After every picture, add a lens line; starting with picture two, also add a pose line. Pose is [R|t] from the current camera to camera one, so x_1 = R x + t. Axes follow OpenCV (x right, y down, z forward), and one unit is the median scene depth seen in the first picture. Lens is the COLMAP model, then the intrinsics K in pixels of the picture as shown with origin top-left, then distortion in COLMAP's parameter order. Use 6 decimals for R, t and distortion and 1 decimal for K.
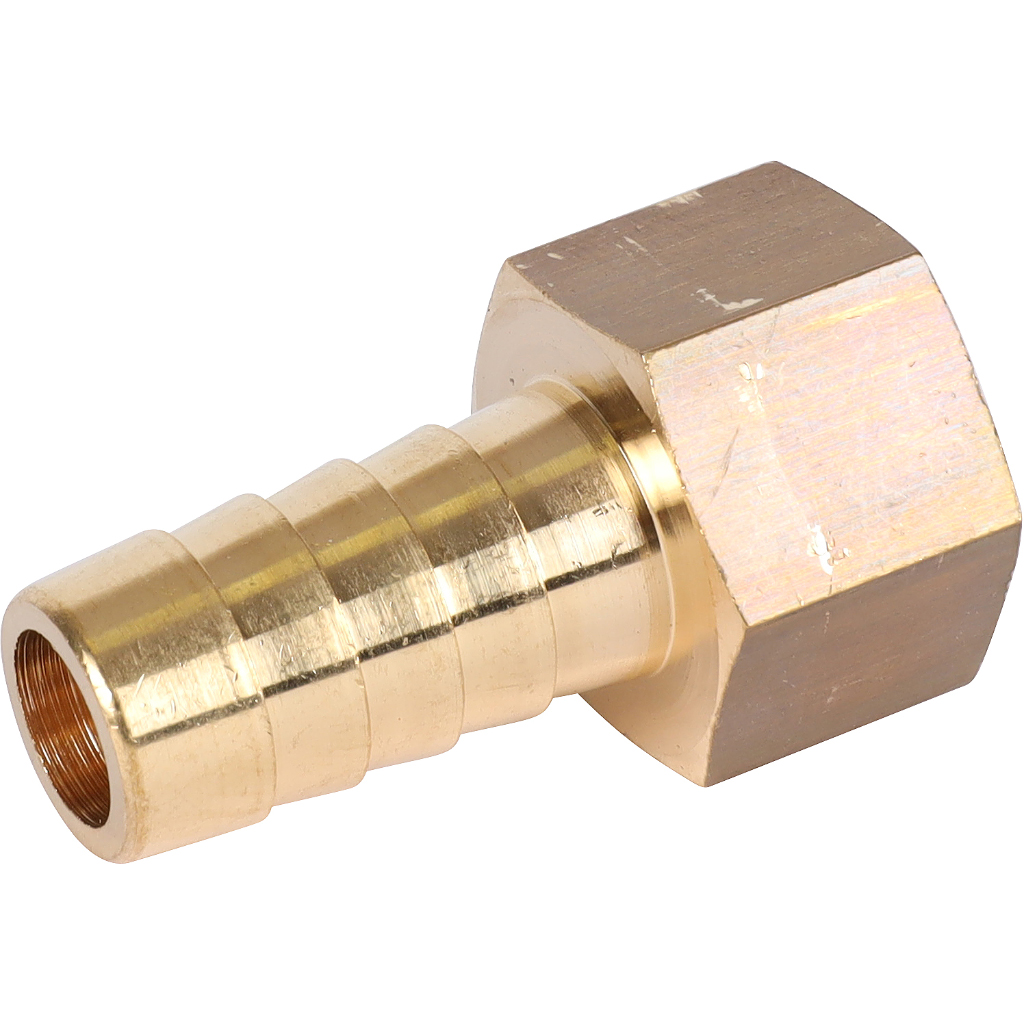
lens RADIAL K [[7610.8, 0, 512.0], [0, 7610.8, 512.0], [0, 0, 1]] dist [1.066651, 20.540838]
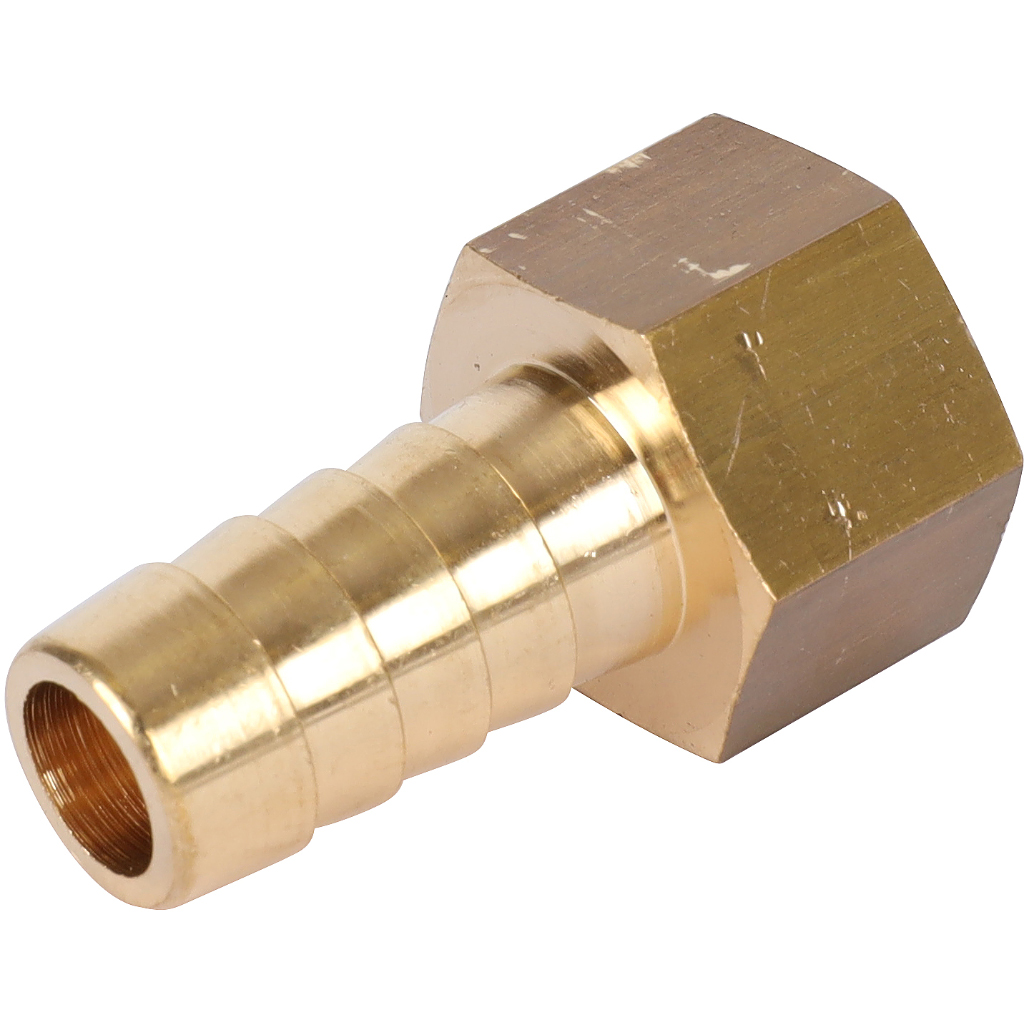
lens RADIAL K [[7610.8, 0, 512.0], [0, 7610.8, 512.0], [0, 0, 1]] dist [1.066651, 20.540838]
pose [[0.987373, -0.100234, 0.122672, -0.119907], [0.095517, 0.994466, 0.043757, -0.041933], [-0.126379, -0.031487, 0.991482, 0.035612]]
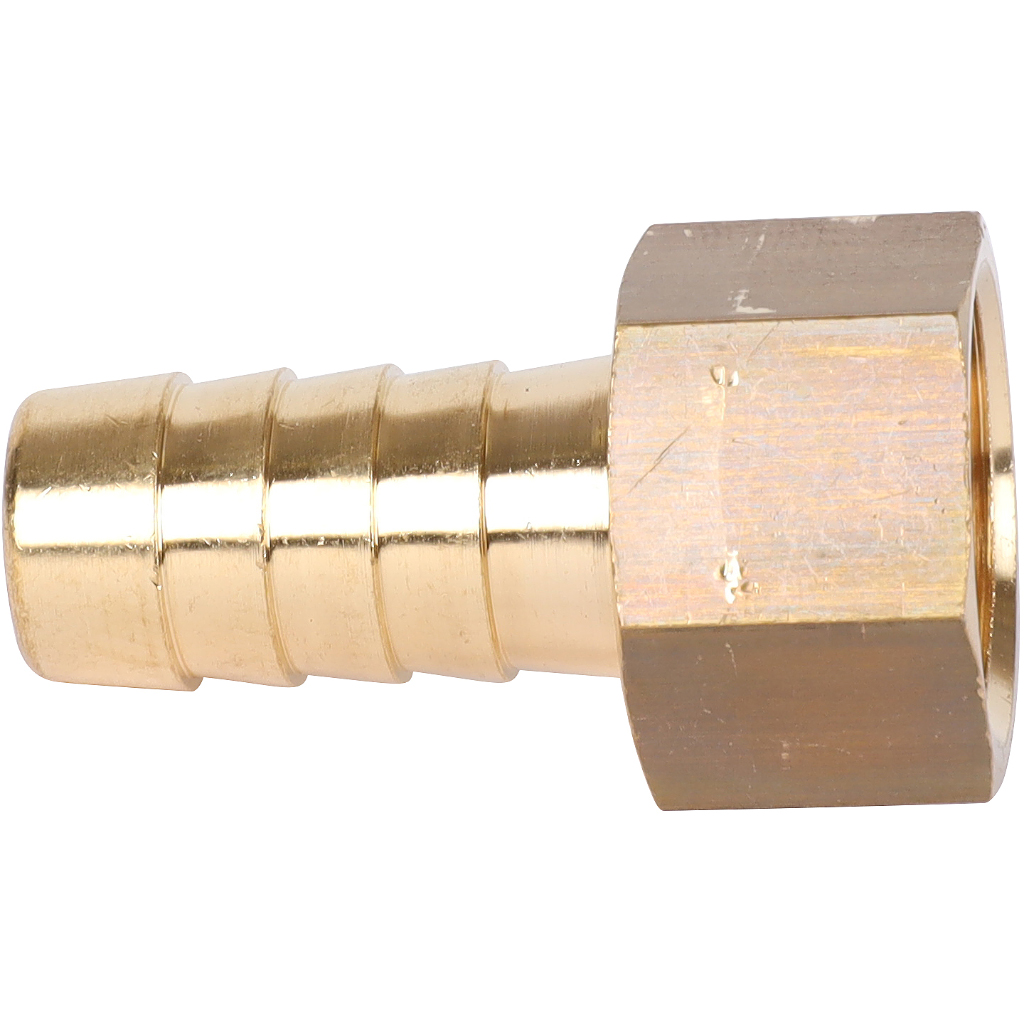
lens RADIAL K [[7610.8, 0, 512.0], [0, 7610.8, 512.0], [0, 0, 1]] dist [1.066651, 20.540838]
pose [[0.800939, 0.267293, -0.535772, 0.520500], [-0.296177, 0.954547, 0.033455, -0.026118], [0.520362, 0.131888, 0.843700, 0.186844]]
